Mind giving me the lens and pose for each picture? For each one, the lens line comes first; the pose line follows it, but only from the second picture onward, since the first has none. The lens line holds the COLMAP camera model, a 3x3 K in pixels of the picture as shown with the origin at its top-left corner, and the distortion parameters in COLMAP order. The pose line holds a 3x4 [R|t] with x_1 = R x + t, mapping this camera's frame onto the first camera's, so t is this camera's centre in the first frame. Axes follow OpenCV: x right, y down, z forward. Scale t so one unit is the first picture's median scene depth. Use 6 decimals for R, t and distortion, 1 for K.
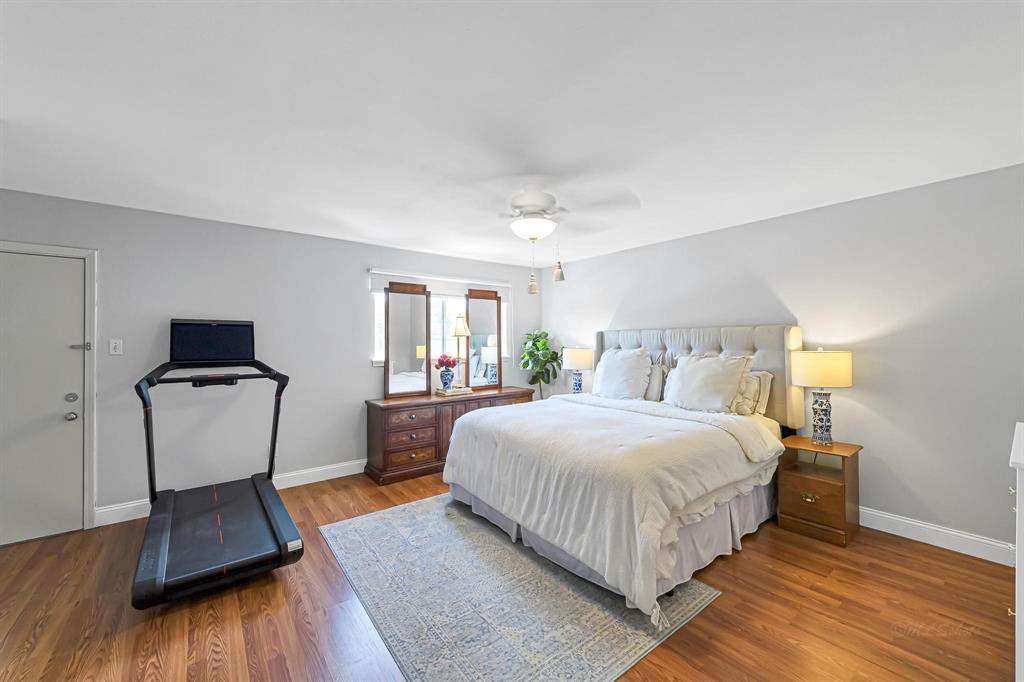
lens RADIAL K [[401.2, 0, 506.3], [0, 401.2, 335.7], [0, 0, 1]] dist [0.004402, -0.000876]
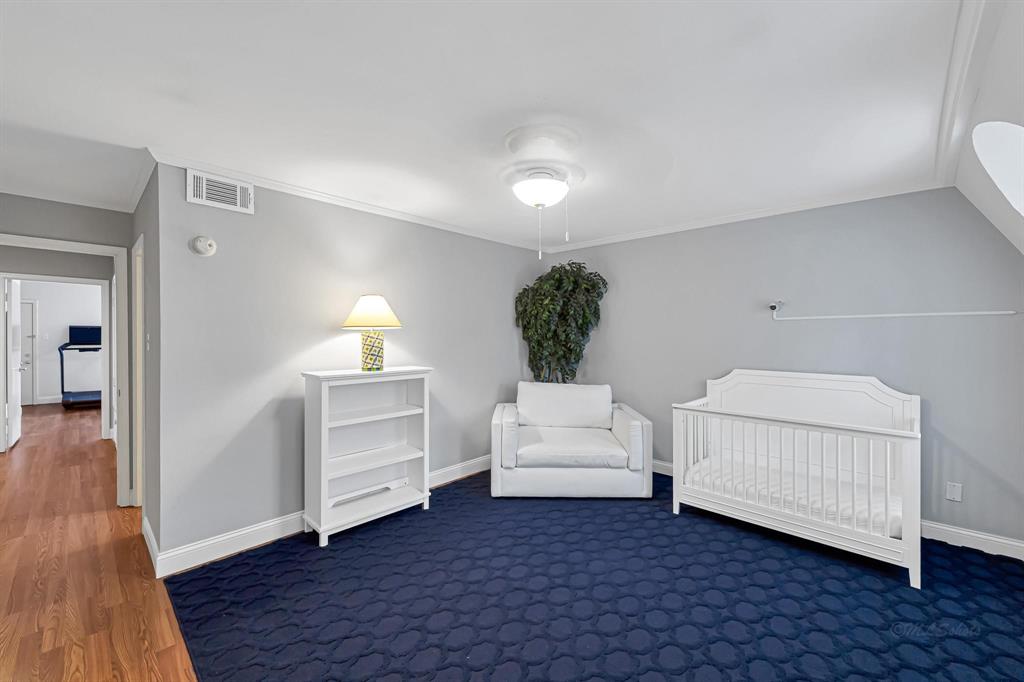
lens RADIAL K [[401.2, 0, 510.6], [0, 401.2, 342.7], [0, 0, 1]] dist [0.004402, -0.000876]
pose [[0.988316, 0.005761, 0.152309, 1.696280], [-0.011587, 0.999233, 0.037396, -0.069395], [-0.151977, -0.038724, 0.987625, -2.141850]]
